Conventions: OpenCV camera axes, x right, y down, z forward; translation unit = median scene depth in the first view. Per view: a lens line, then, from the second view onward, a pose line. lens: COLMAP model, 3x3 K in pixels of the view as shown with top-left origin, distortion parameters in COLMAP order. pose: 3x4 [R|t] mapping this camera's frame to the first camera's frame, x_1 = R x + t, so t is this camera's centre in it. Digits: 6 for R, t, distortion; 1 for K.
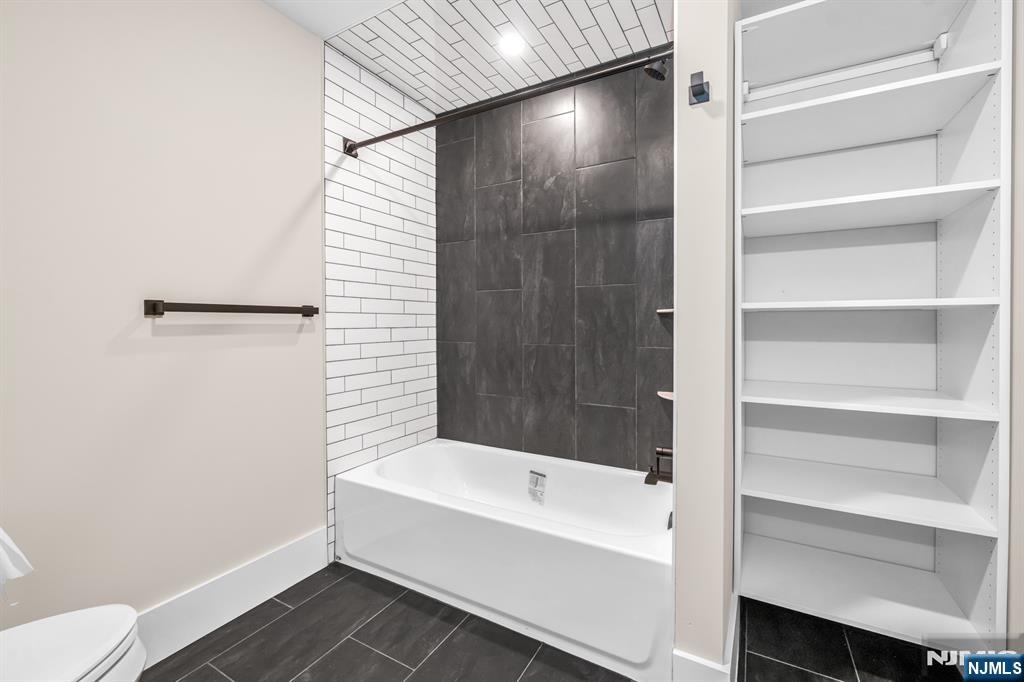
lens RADIAL K [[419.9, 0, 512.0], [0, 419.9, 341.0], [0, 0, 1]] dist [0.008850, -0.000087]
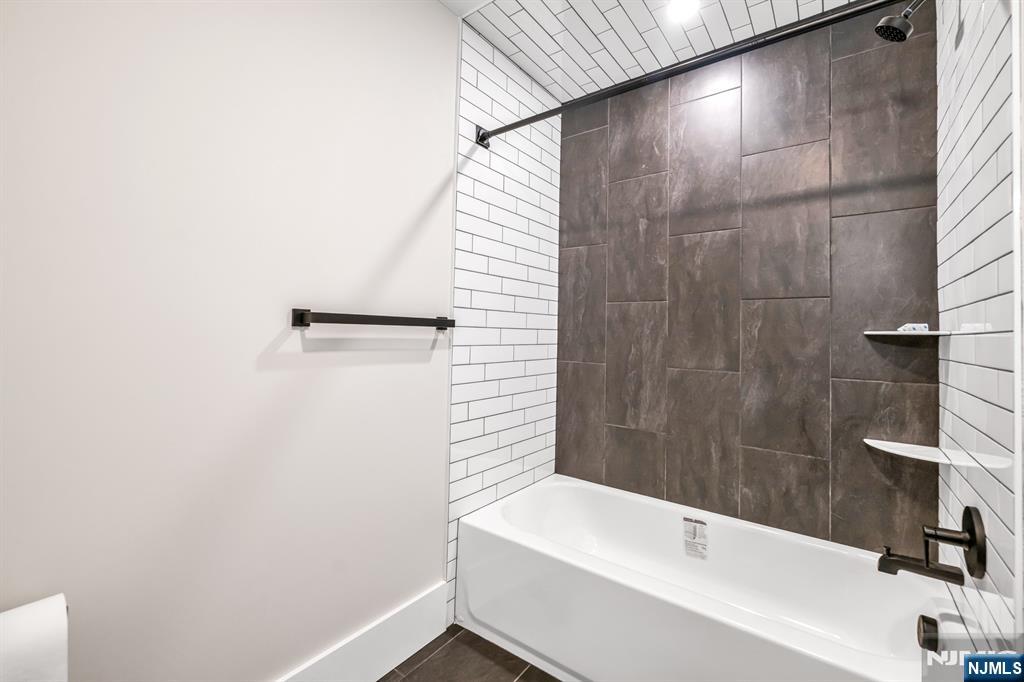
lens RADIAL K [[452.2, 0, 512.0], [0, 452.2, 341.0], [0, 0, 1]] dist [-0.002685, 0.000042]
pose [[0.988316, 0.023998, -0.150517, -0.172857], [-0.029584, 0.998950, -0.034984, -0.008114], [0.149519, 0.039028, 0.987988, 0.105932]]
